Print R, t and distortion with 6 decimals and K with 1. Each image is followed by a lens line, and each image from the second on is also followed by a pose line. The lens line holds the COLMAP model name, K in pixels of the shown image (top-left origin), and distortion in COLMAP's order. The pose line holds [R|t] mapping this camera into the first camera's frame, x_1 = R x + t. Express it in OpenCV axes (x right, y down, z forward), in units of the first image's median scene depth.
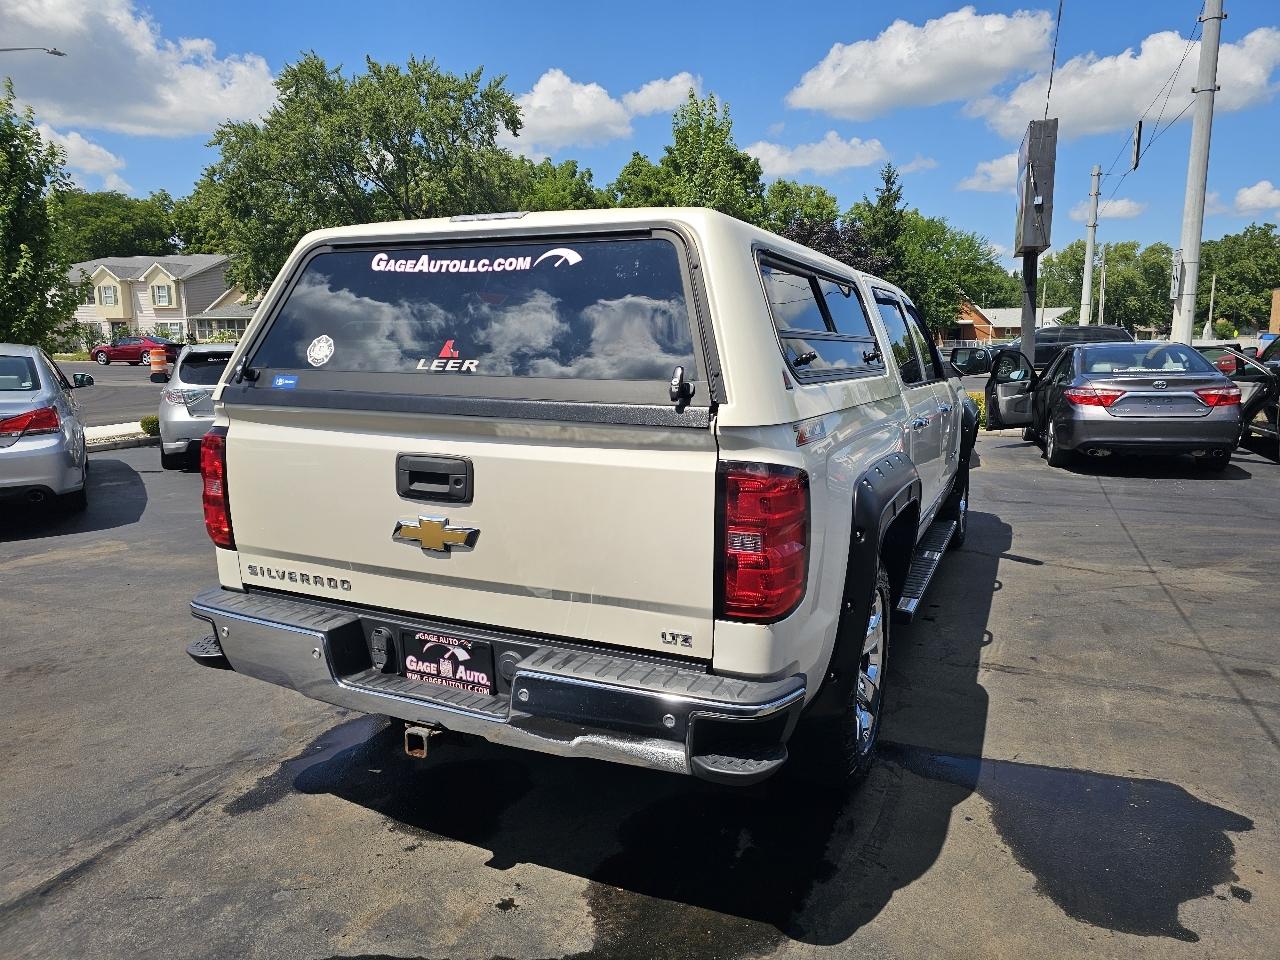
lens RADIAL K [[860.6, 0, 645.5], [0, 860.6, 476.1], [0, 0, 1]] dist [0.055787, -0.044893]
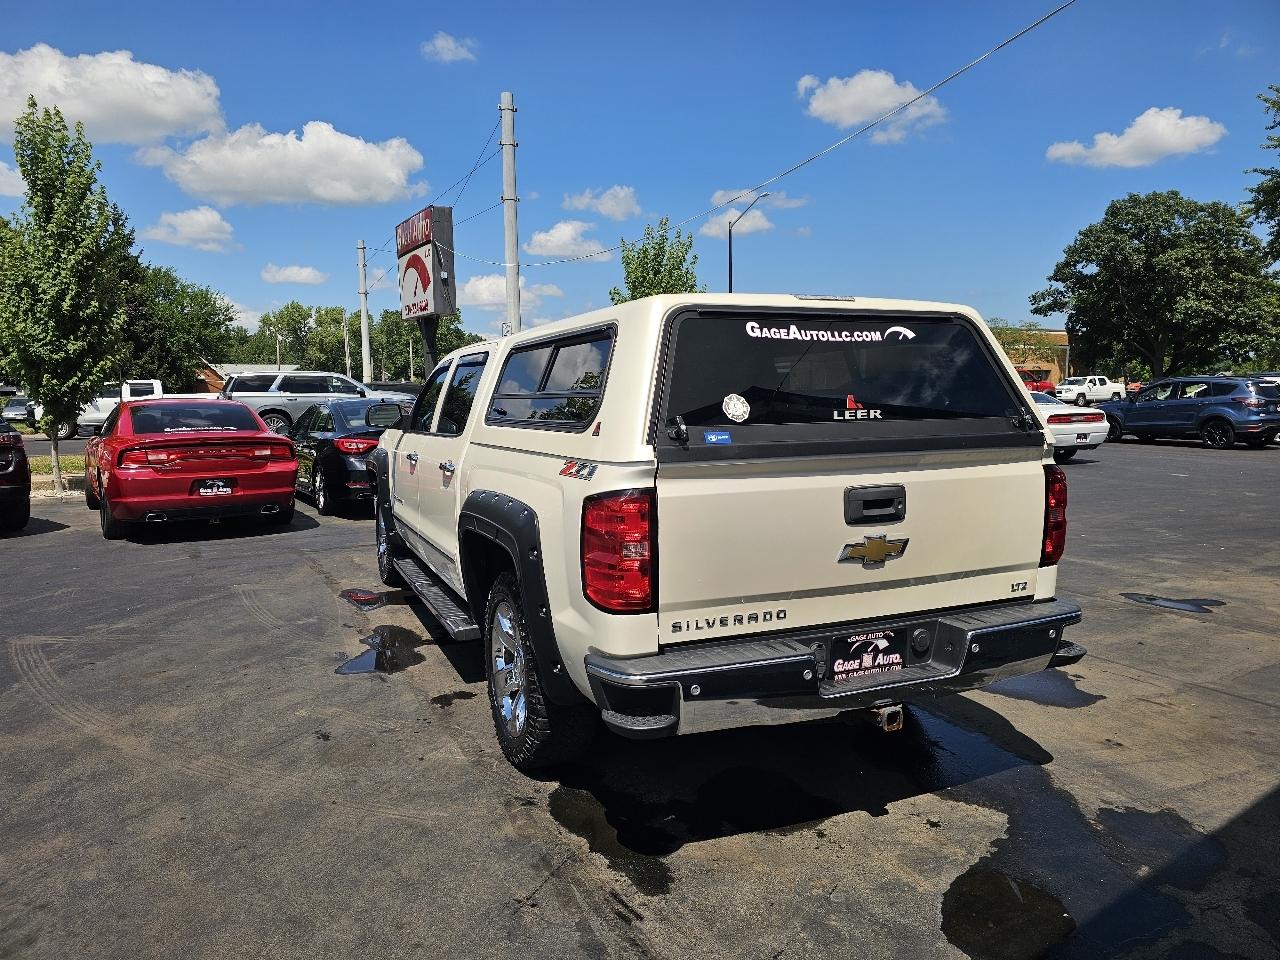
lens RADIAL K [[858.3, 0, 635.0], [0, 858.3, 479.5], [0, 0, 1]] dist [0.058639, -0.050084]
pose [[0.666076, -0.087027, 0.740789, -0.960325], [0.130468, 0.991452, -0.000835, -0.053210], [-0.734384, 0.097205, 0.671737, 0.283292]]
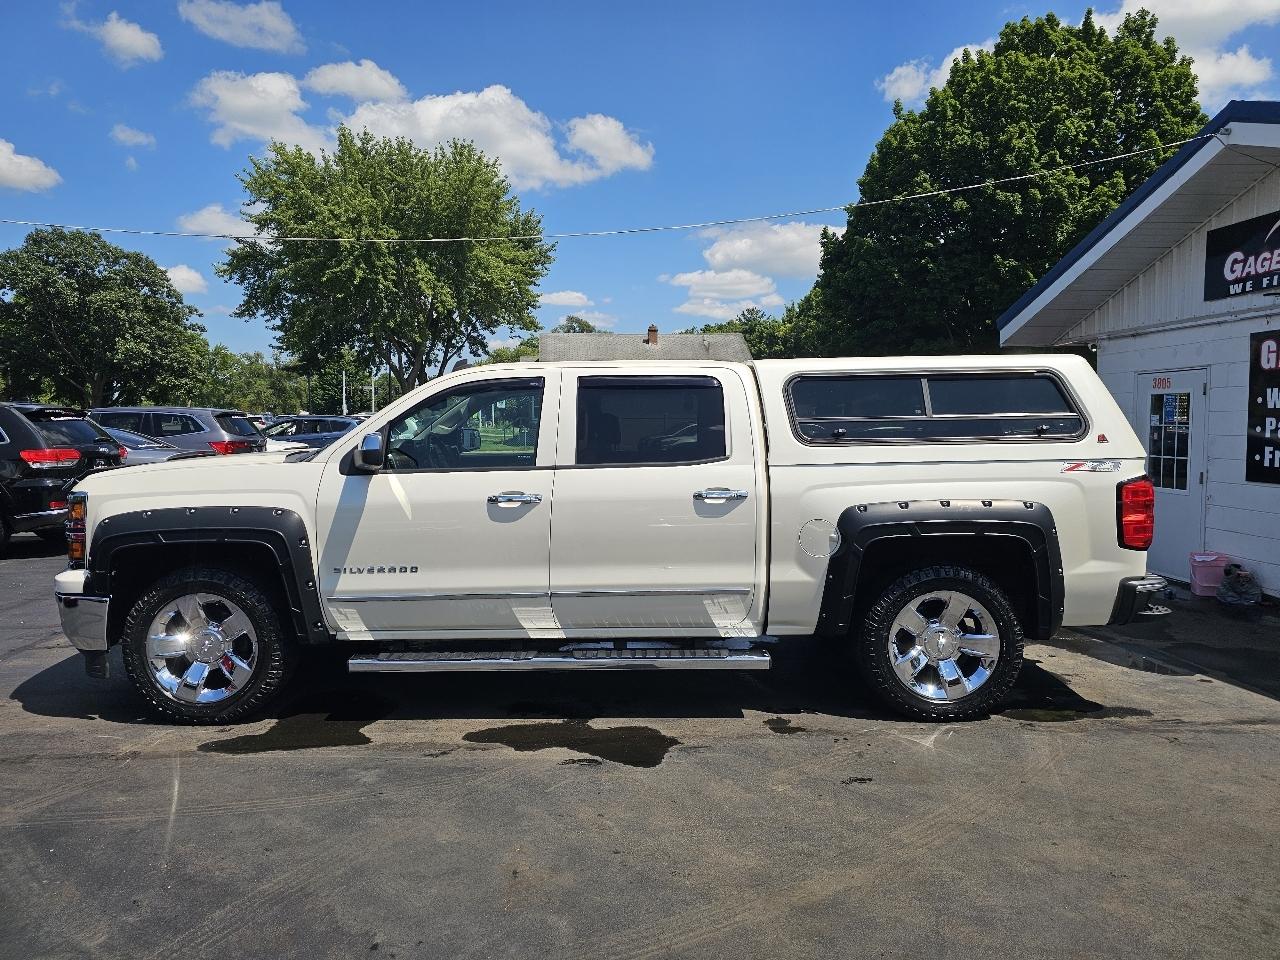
lens RADIAL K [[851.2, 0, 639.1], [0, 851.2, 464.2], [0, 0, 1]] dist [0.066722, -0.064034]
pose [[-0.419211, -0.047975, 0.906620, -1.248803], [0.145449, 0.982156, 0.119226, -0.323312], [-0.896162, 0.181848, -0.404752, 1.996102]]
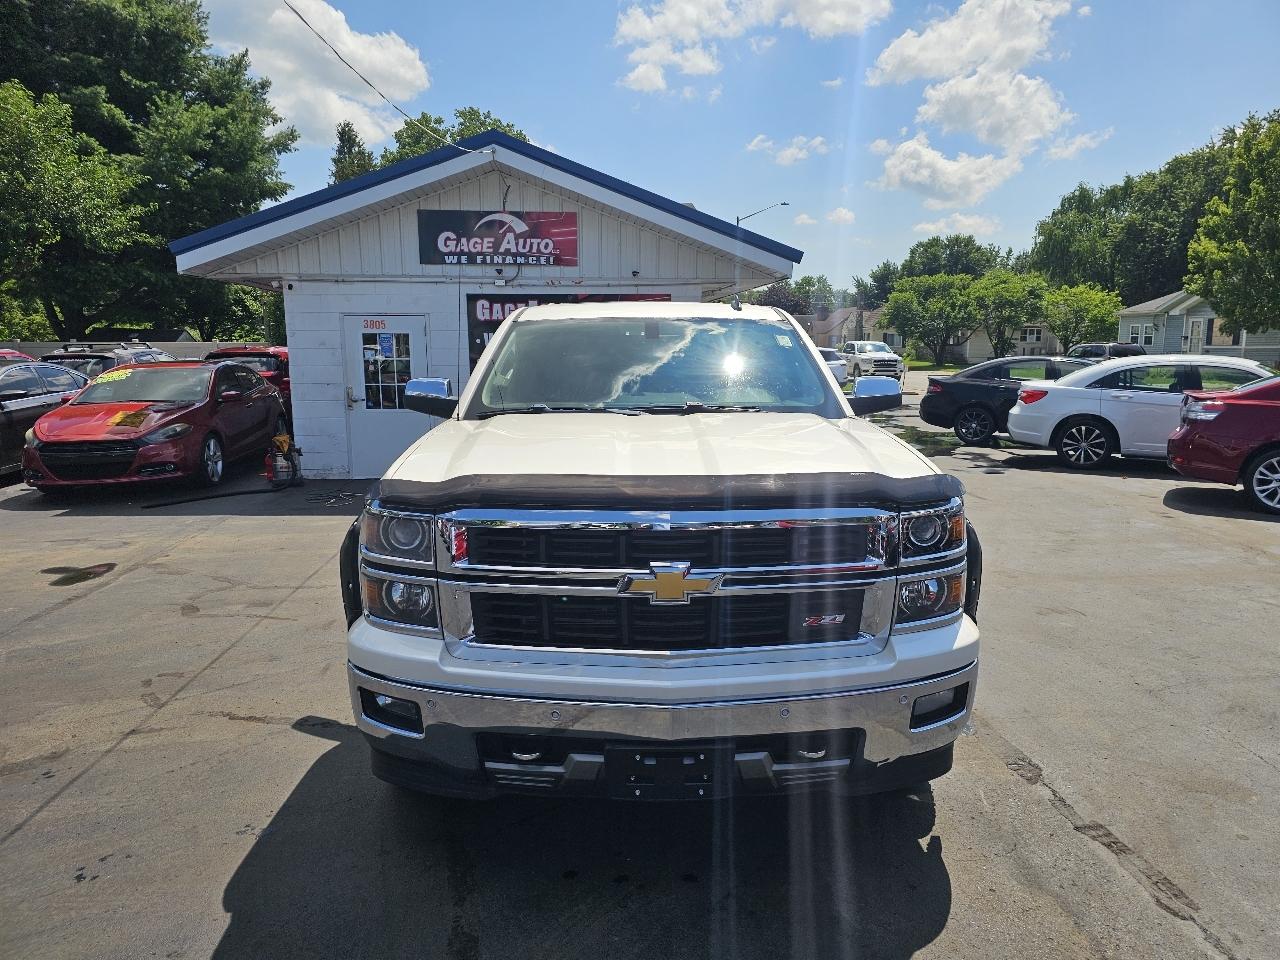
lens RADIAL K [[851.0, 0, 634.6], [0, 851.0, 479.2], [0, 0, 1]] dist [0.058433, -0.045241]
pose [[-0.906726, 0.063143, -0.416966, 0.837199], [-0.068459, 0.953575, 0.293271, -0.467734], [0.416127, 0.294462, -0.860309, 2.761275]]
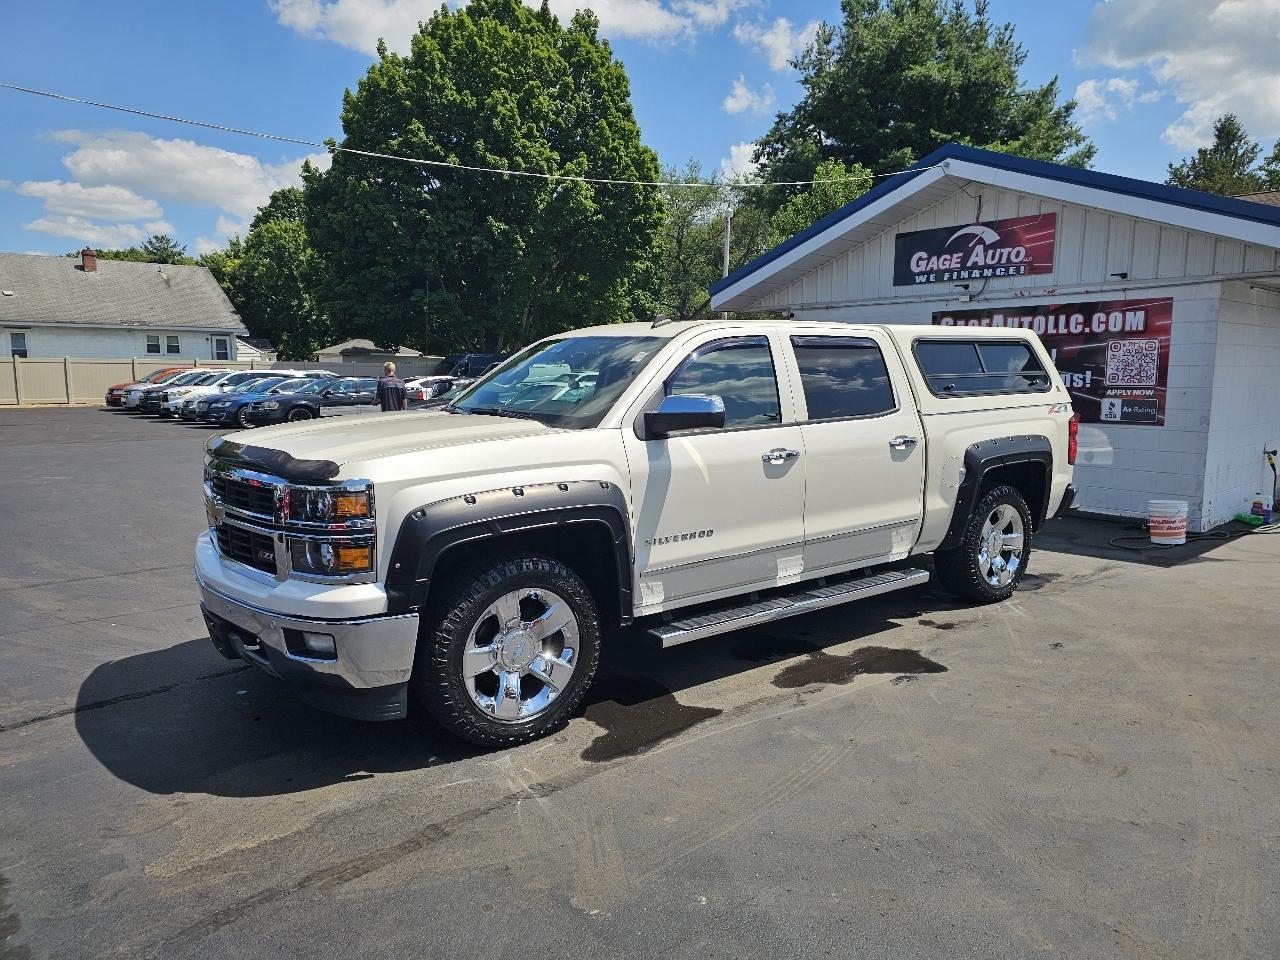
lens RADIAL K [[844.8, 0, 636.0], [0, 844.8, 476.2], [0, 0, 1]] dist [0.053799, -0.047357]
pose [[-0.880182, -0.064035, 0.470297, -0.449305], [0.071577, 0.961618, 0.264893, -0.475178], [-0.469208, 0.266817, -0.841815, 2.854771]]
